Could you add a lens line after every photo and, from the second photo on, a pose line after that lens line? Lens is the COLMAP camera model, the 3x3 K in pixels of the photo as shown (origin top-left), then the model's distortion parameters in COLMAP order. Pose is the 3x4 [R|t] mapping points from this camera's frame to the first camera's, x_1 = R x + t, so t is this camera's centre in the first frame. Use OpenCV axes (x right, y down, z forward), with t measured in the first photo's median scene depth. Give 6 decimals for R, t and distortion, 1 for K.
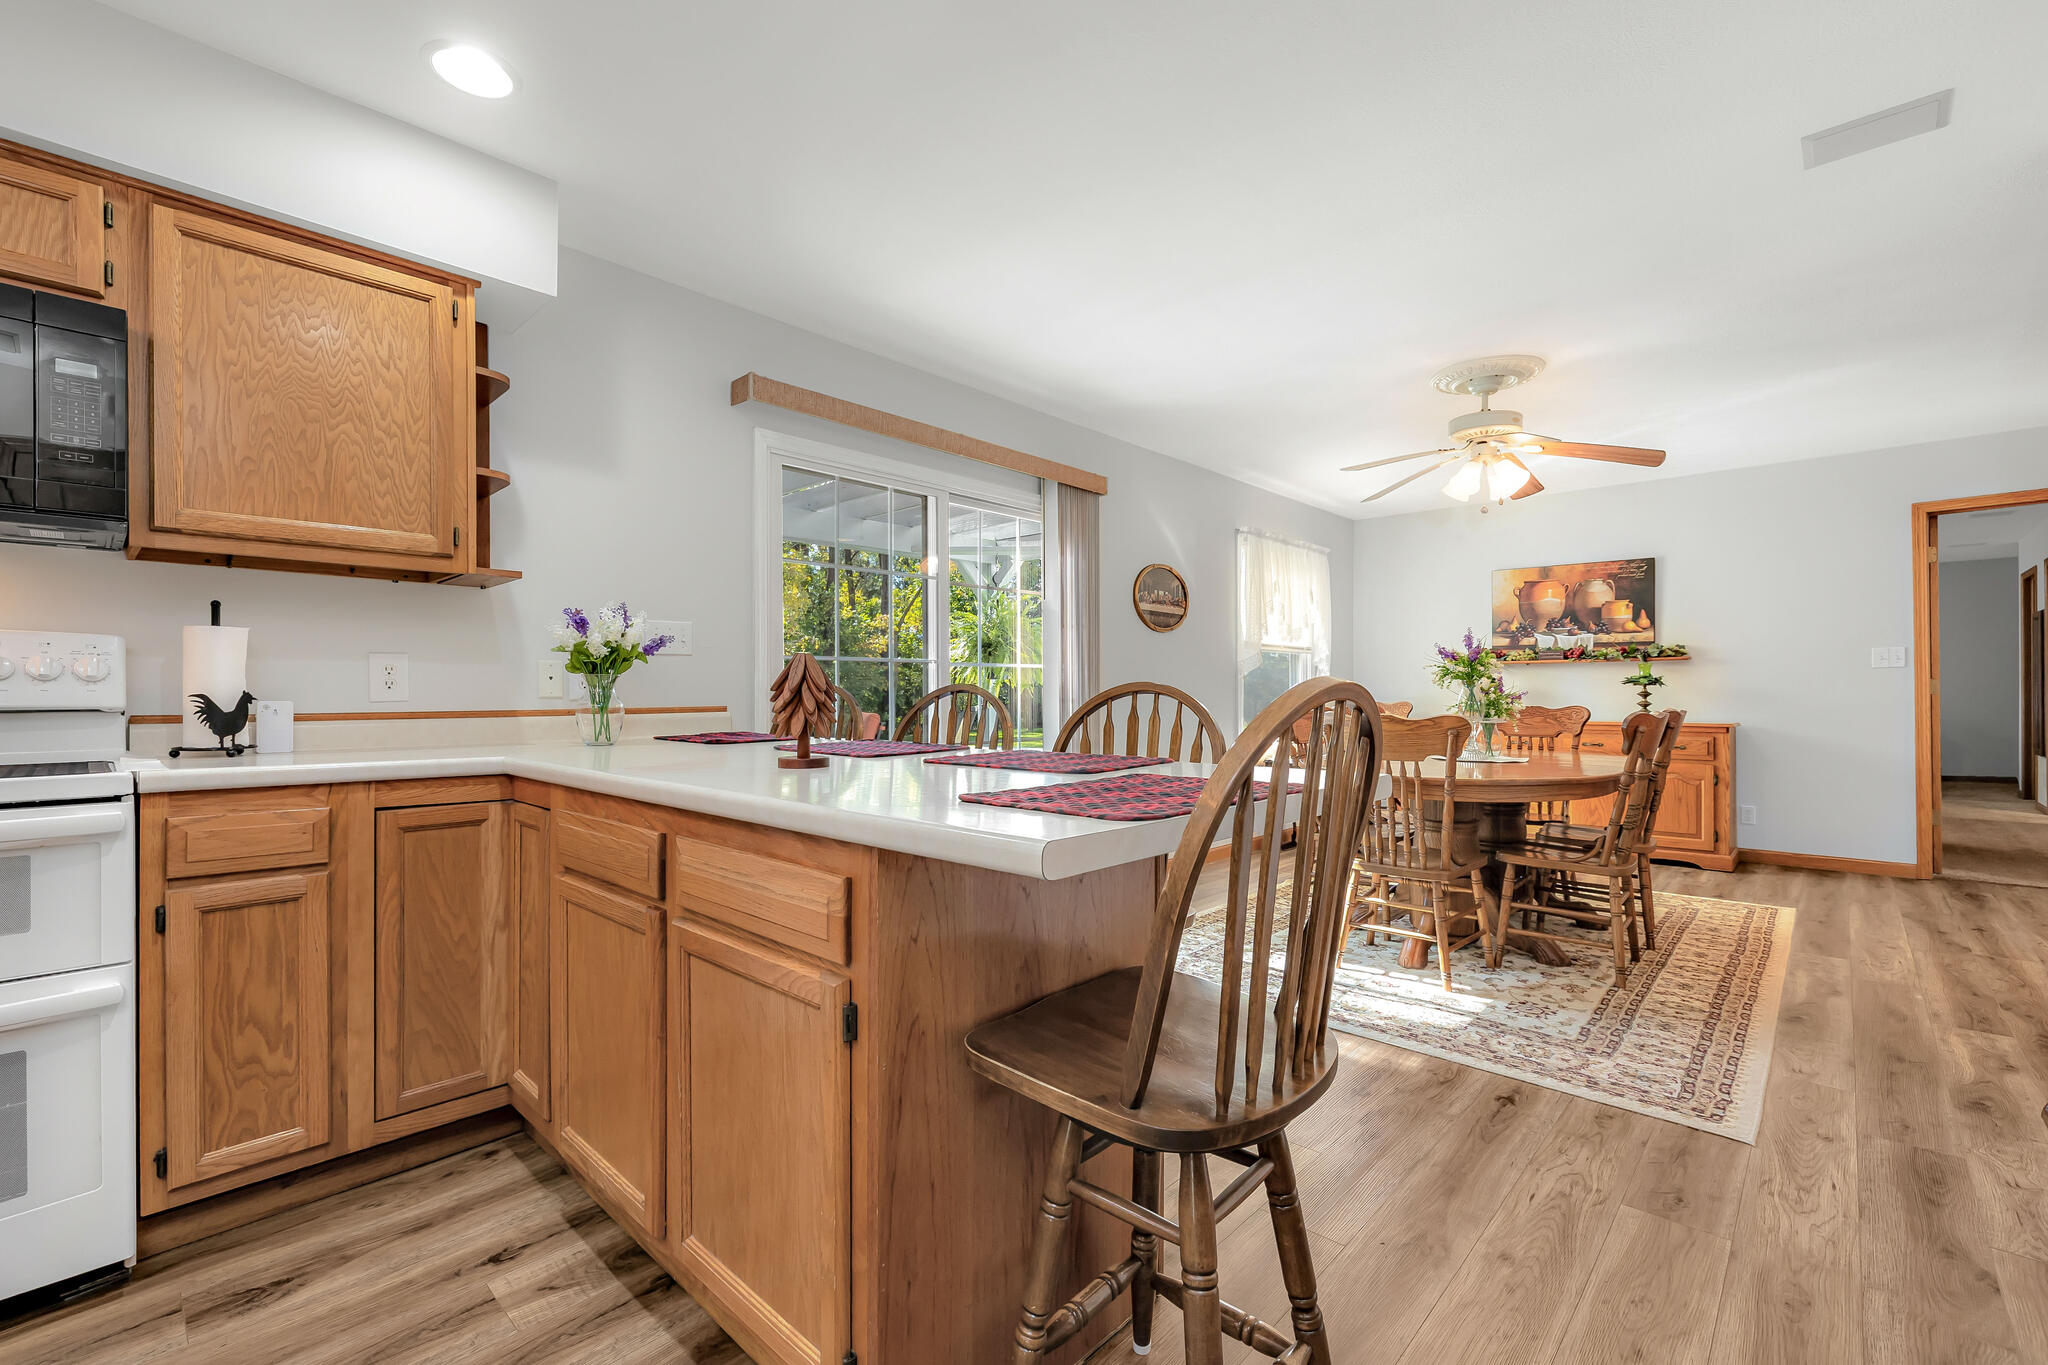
lens RADIAL K [[885.2, 0, 1024.4], [0, 885.2, 690.7], [0, 0, 1]] dist [-0.002888, 0.000374]
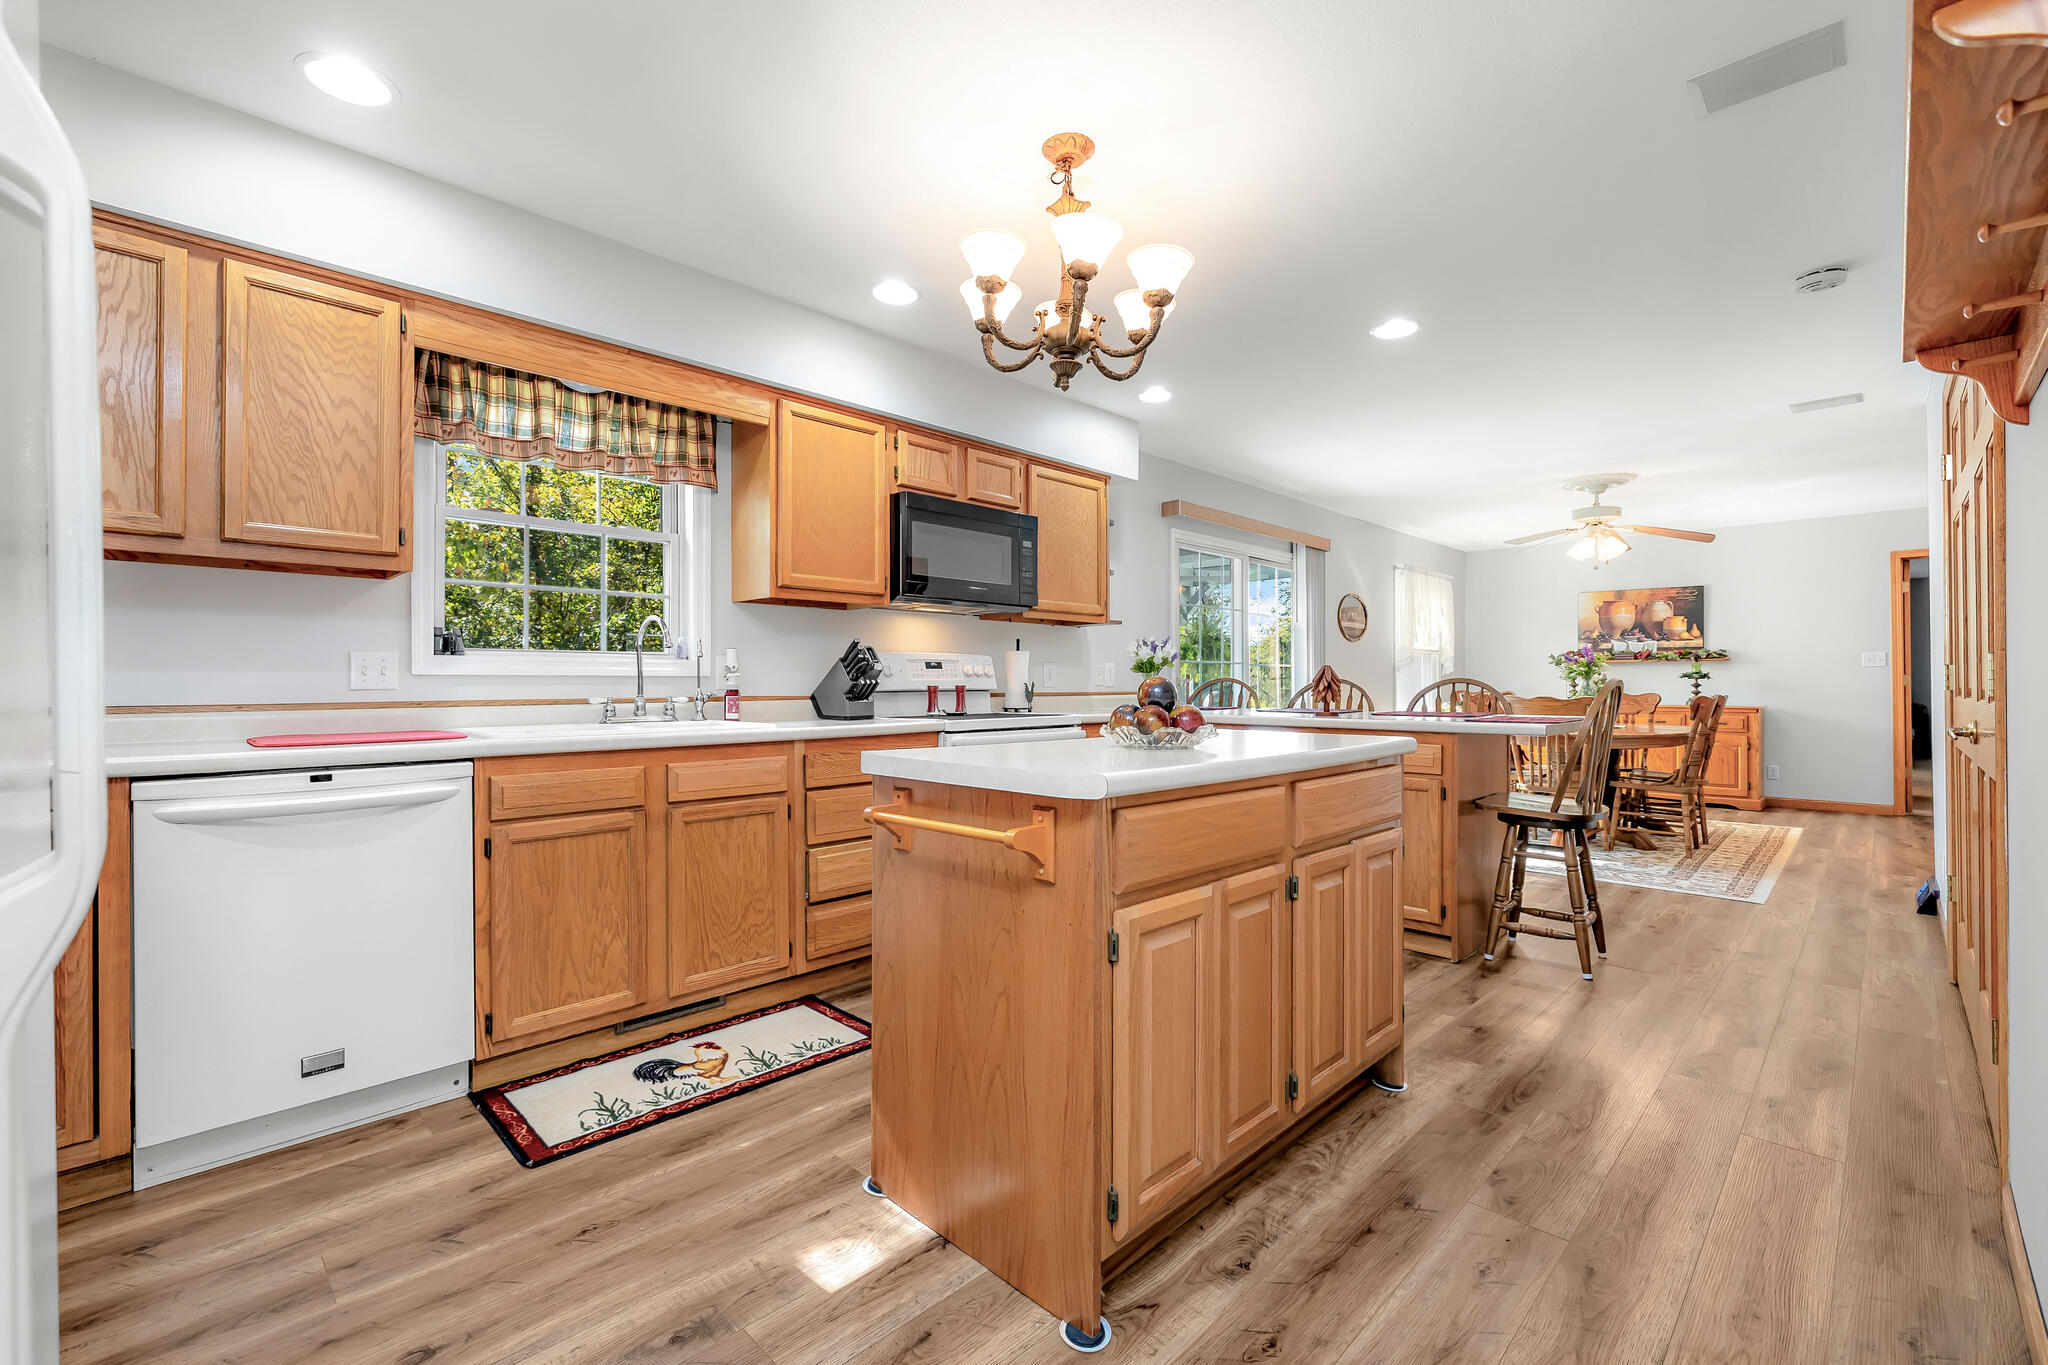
lens RADIAL K [[873.3, 0, 1024.0], [0, 873.3, 682.5], [0, 0, 1]] dist [-0.001564, -0.000029]
pose [[0.999450, 0.001288, -0.033133, -0.769140], [-0.001281, 0.999999, 0.000229, 0.001504], [0.033133, -0.000187, 0.999451, -1.008129]]
